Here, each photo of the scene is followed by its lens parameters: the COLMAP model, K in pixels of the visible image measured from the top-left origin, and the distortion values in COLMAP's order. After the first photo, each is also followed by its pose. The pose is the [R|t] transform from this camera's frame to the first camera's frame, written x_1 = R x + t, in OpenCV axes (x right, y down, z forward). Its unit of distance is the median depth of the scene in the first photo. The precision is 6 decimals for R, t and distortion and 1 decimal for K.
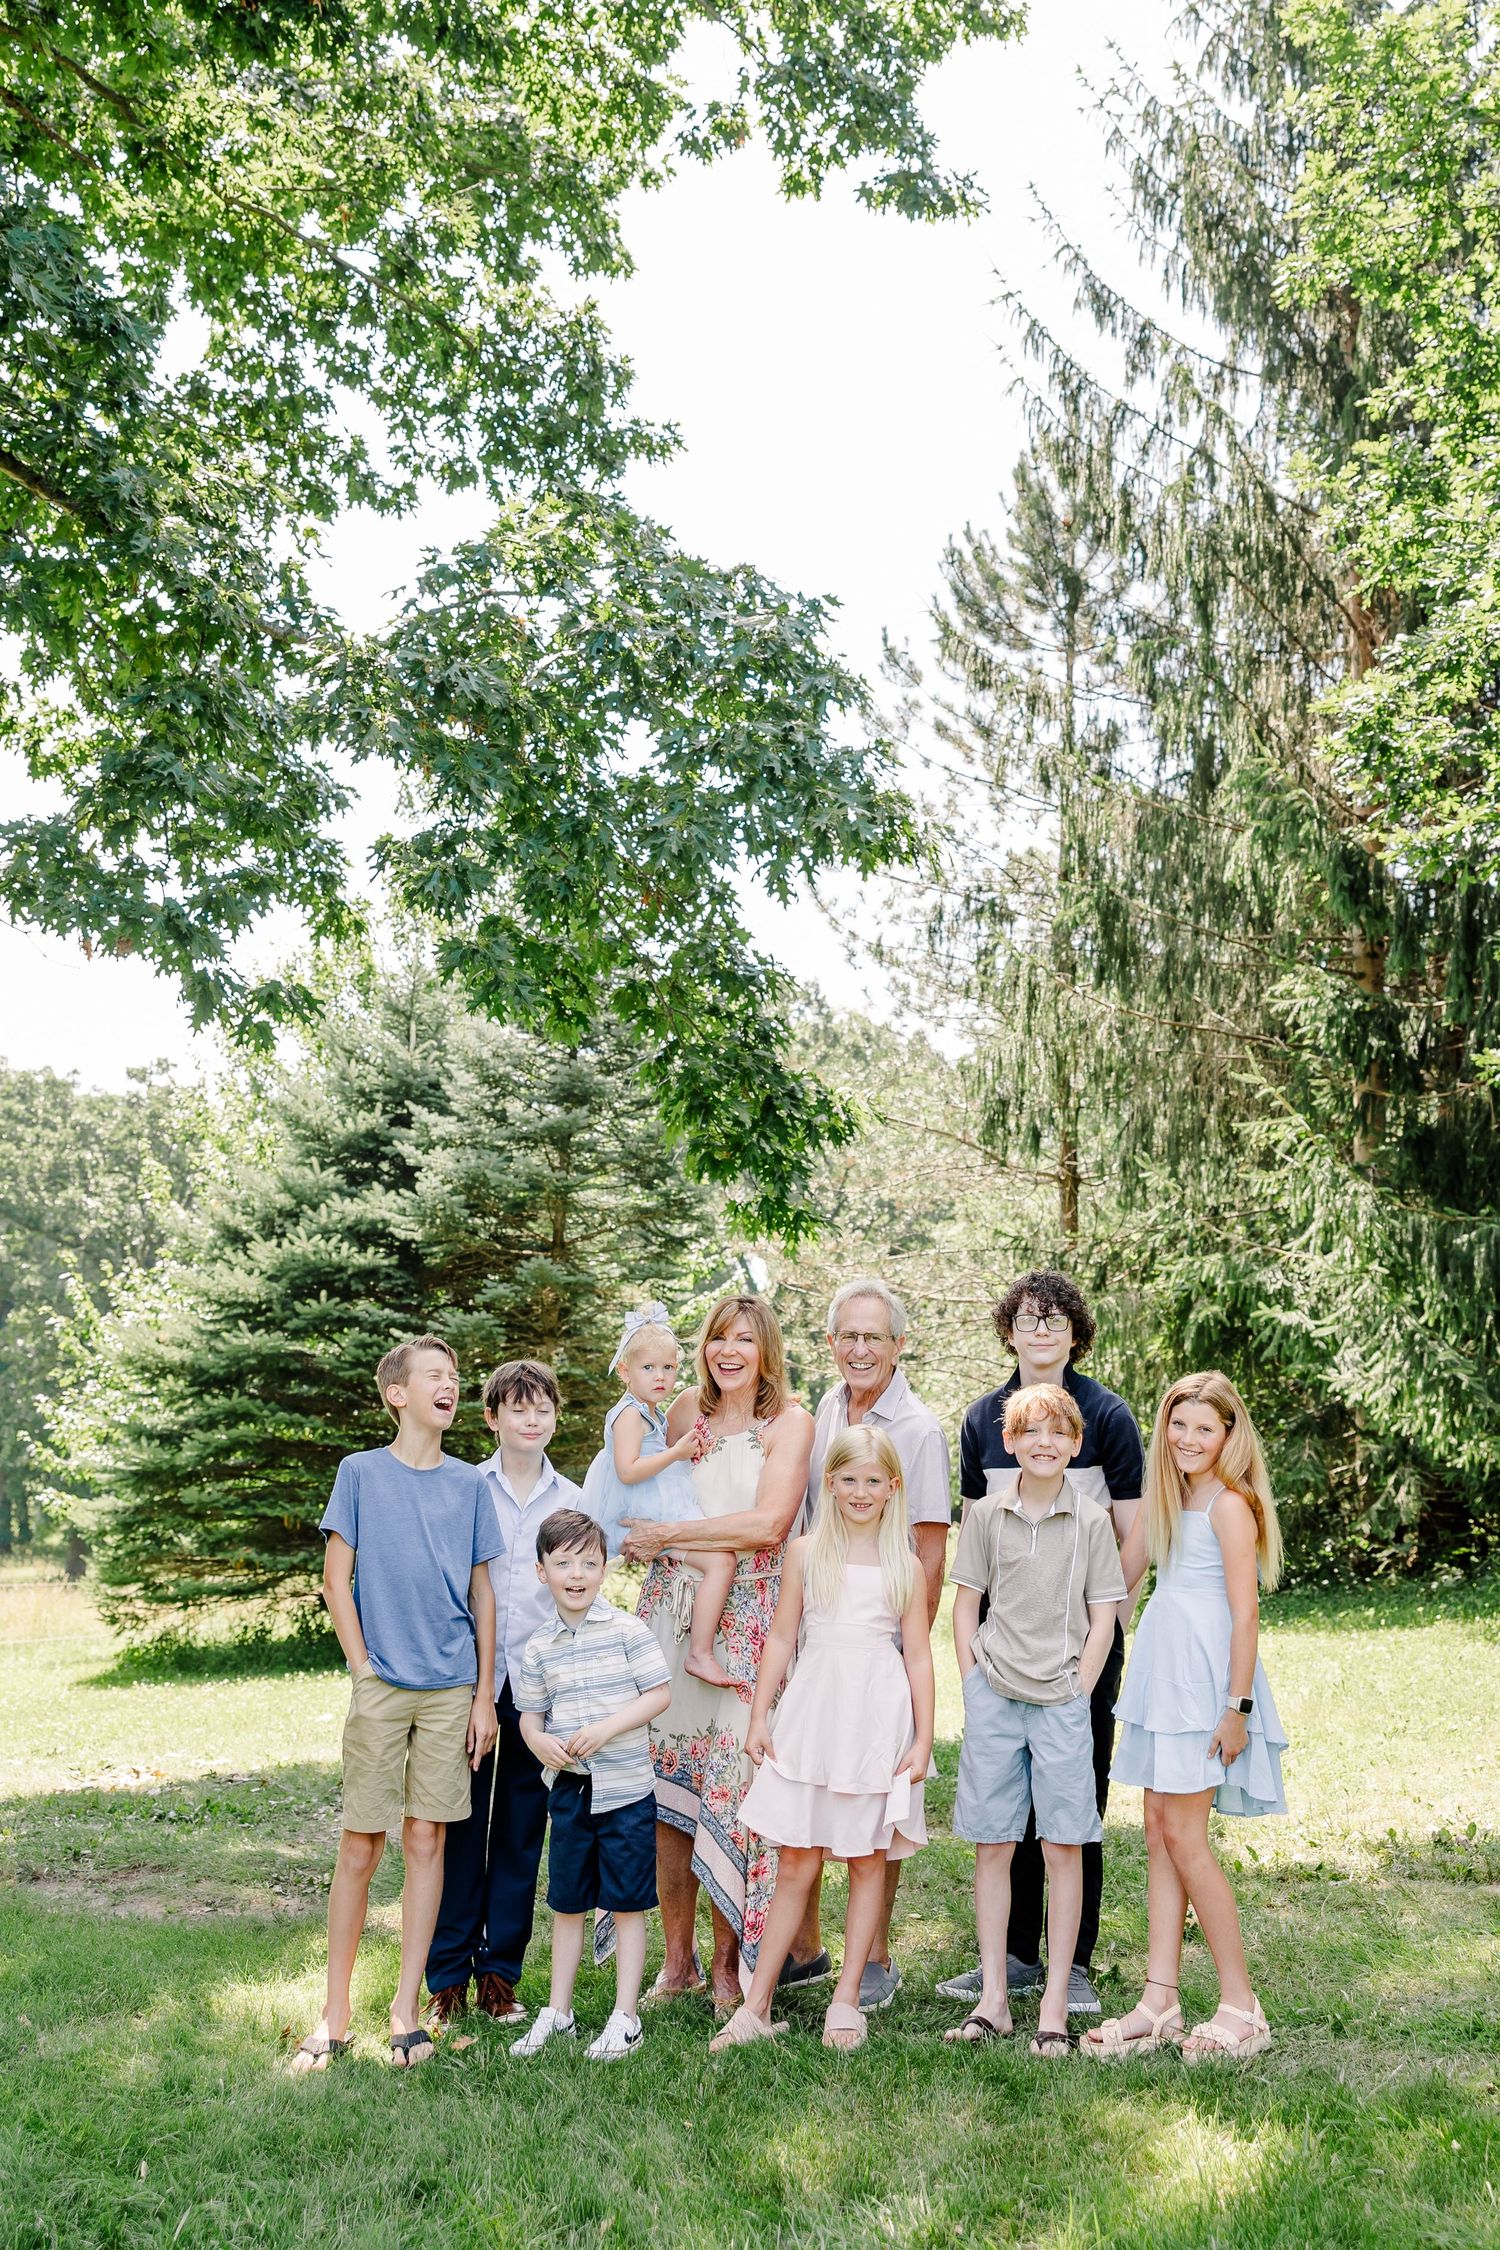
lens RADIAL K [[2419.2, 0, 735.5], [0, 2419.2, 892.5], [0, 0, 1]] dist [0.001685, 0.021688]
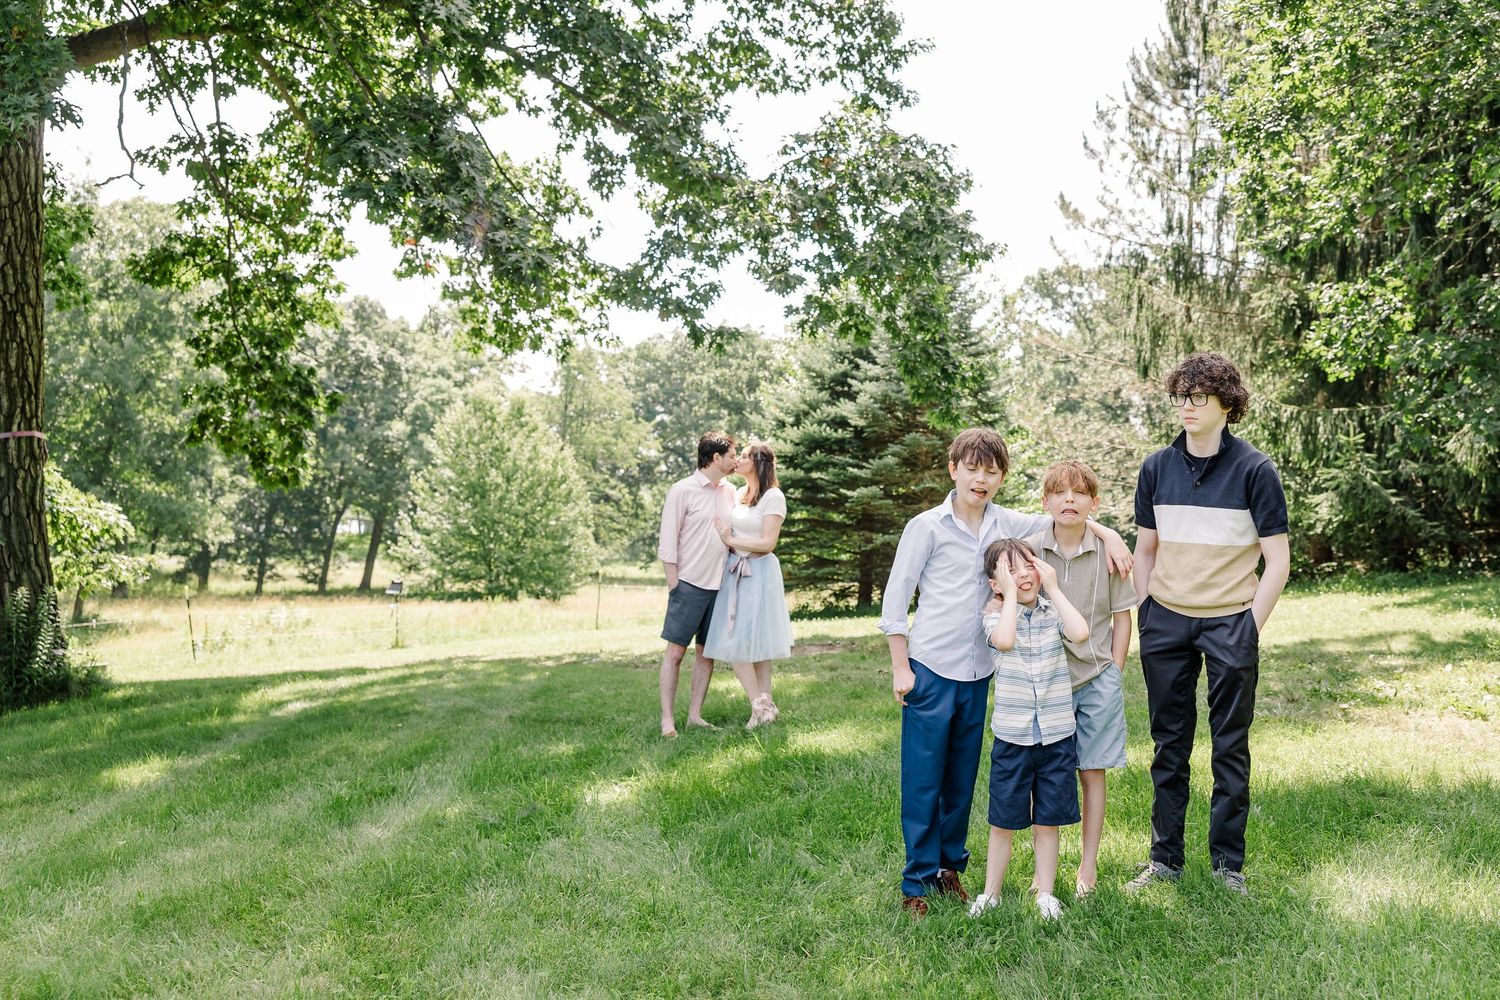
lens RADIAL K [[1378.0, 0, 840.8], [0, 1378.0, 450.1], [0, 0, 1]] dist [0.016671, 0.011989]
pose [[0.977248, -0.015672, -0.211519, 0.103505], [0.051288, 0.985131, 0.163969, -0.031828], [0.205804, -0.171087, 0.963522, -0.158428]]
